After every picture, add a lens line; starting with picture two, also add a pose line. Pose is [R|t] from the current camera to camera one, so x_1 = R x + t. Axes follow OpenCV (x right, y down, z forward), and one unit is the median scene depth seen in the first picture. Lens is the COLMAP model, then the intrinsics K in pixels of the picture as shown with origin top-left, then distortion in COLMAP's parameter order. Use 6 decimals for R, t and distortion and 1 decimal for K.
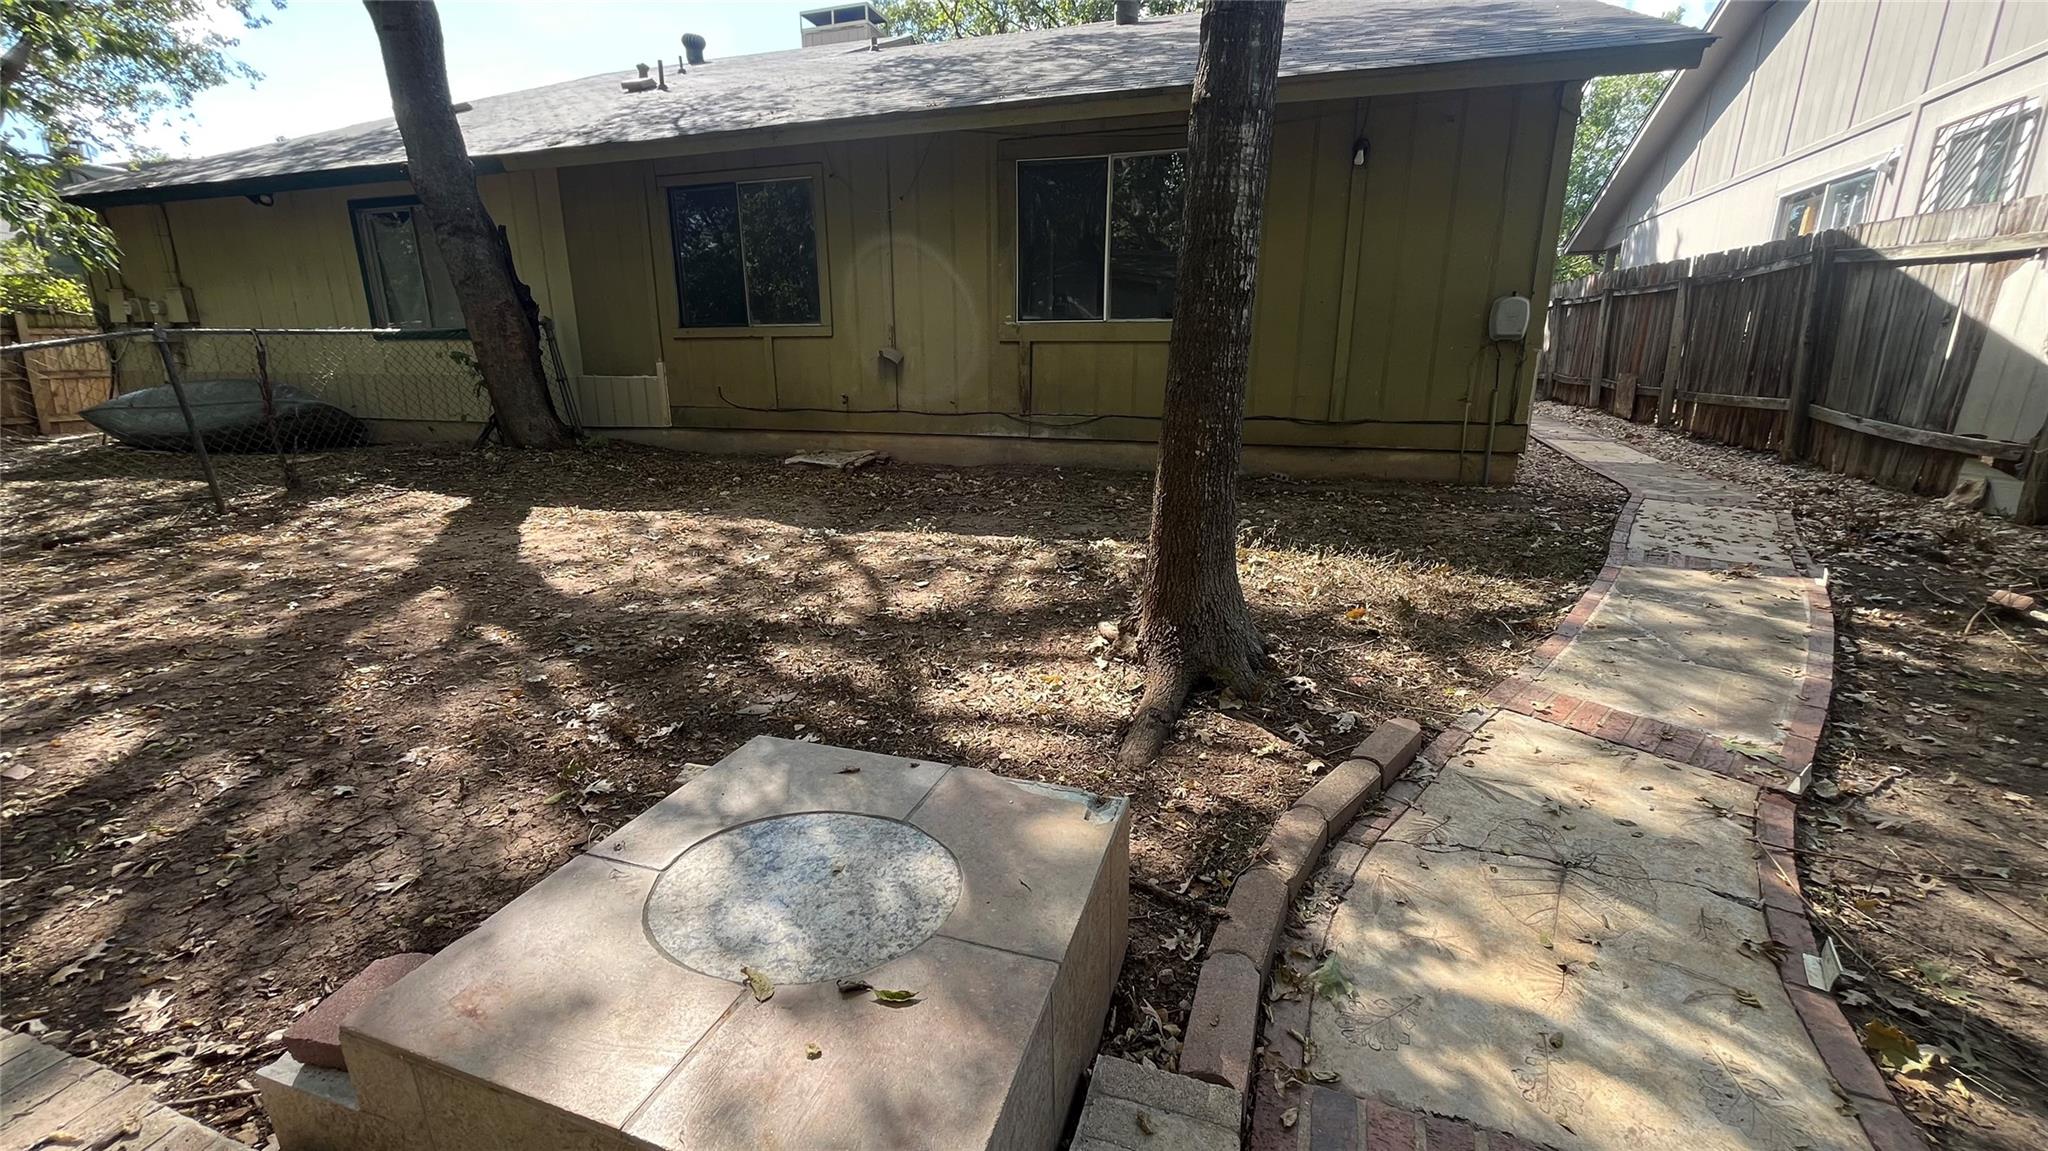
lens RADIAL K [[812.1, 0, 1021.6], [0, 812.1, 574.7], [0, 0, 1]] dist [0.000121, 0.000013]
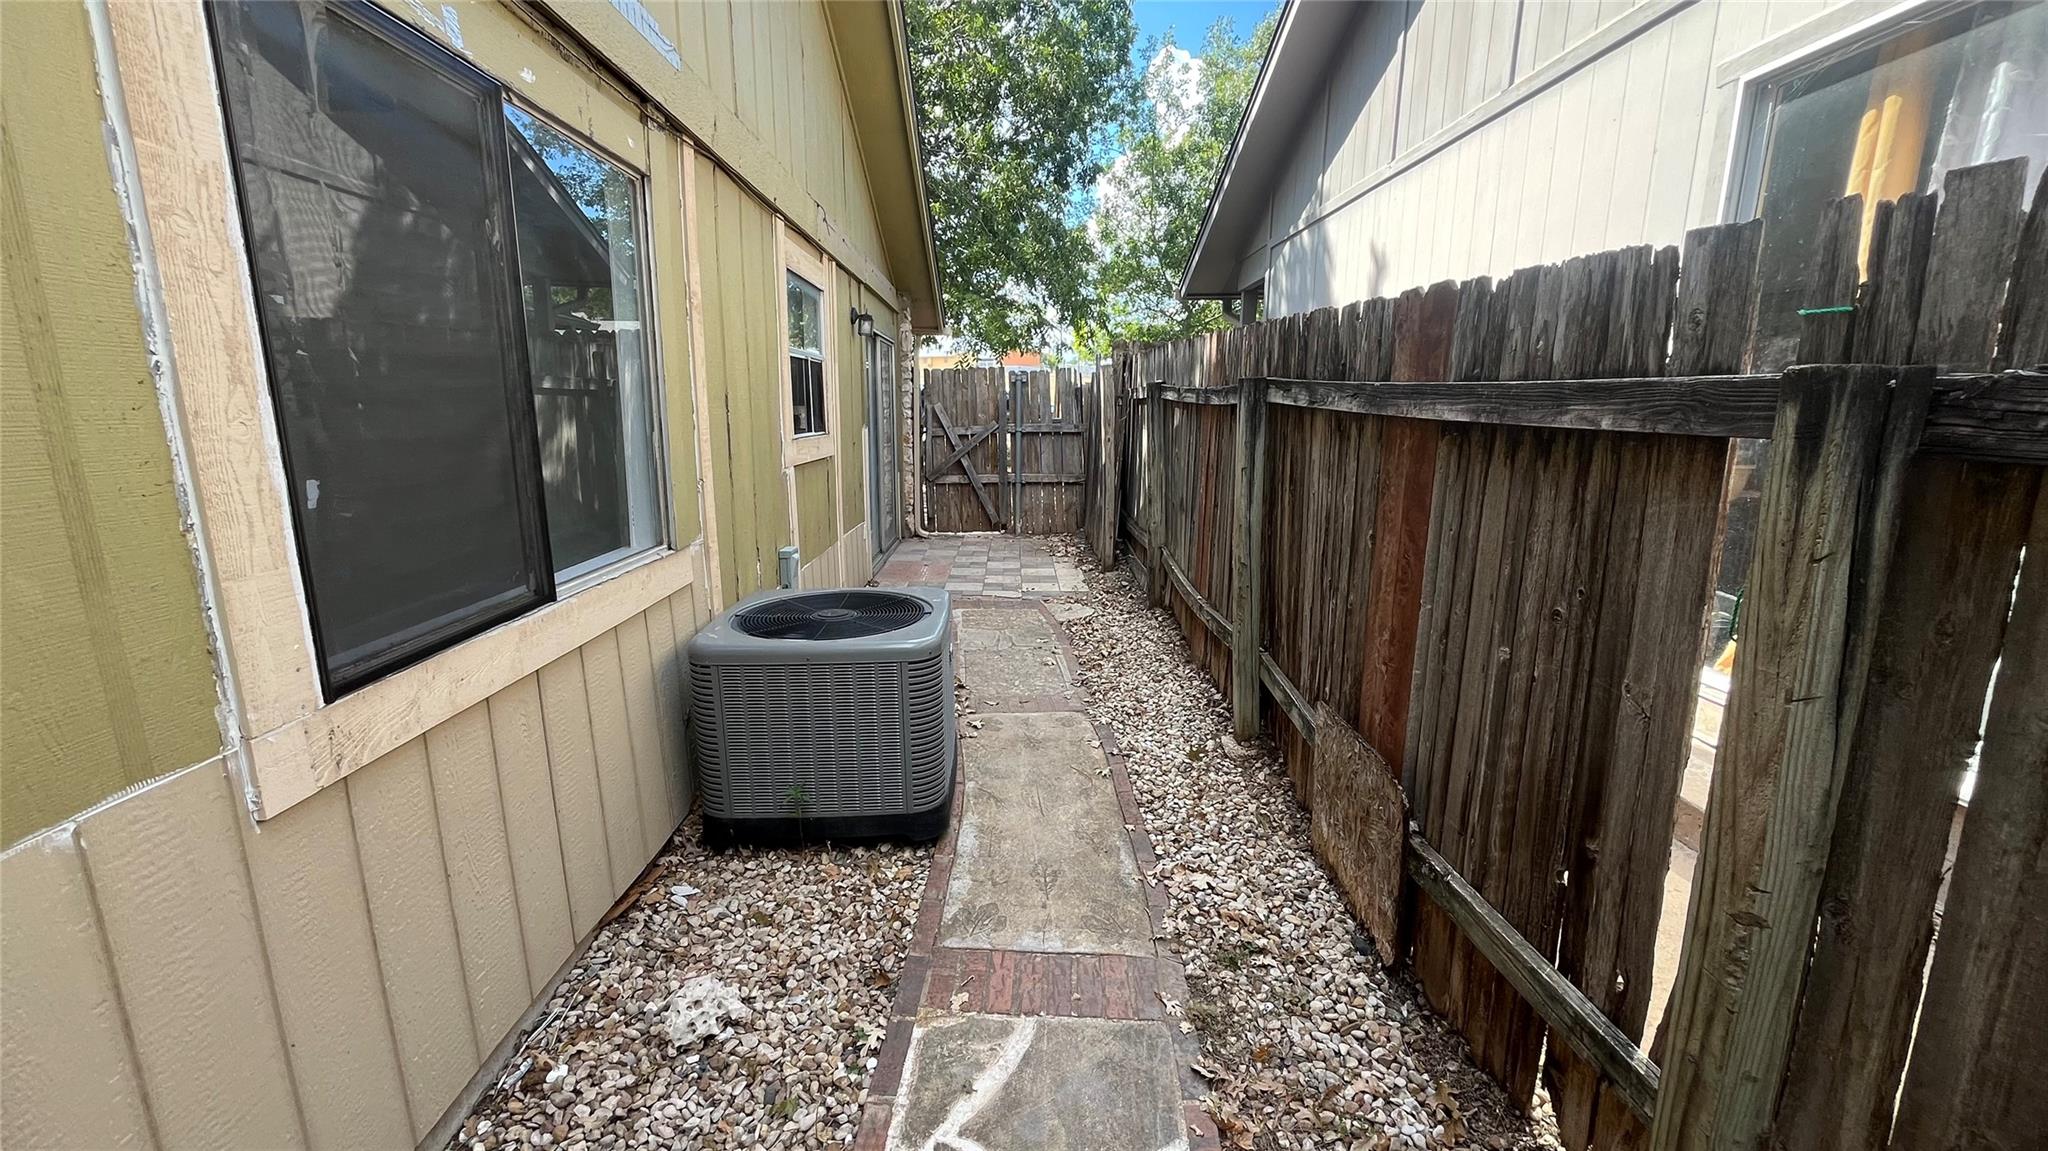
lens RADIAL K [[812.1, 0, 1025.4], [0, 812.1, 571.8], [0, 0, 1]] dist [0.000121, 0.000013]
pose [[0.943921, -0.064221, 0.323866, 0.496693], [0.082317, 0.995701, -0.042475, -0.251884], [-0.319746, 0.066753, 0.945149, 0.686037]]
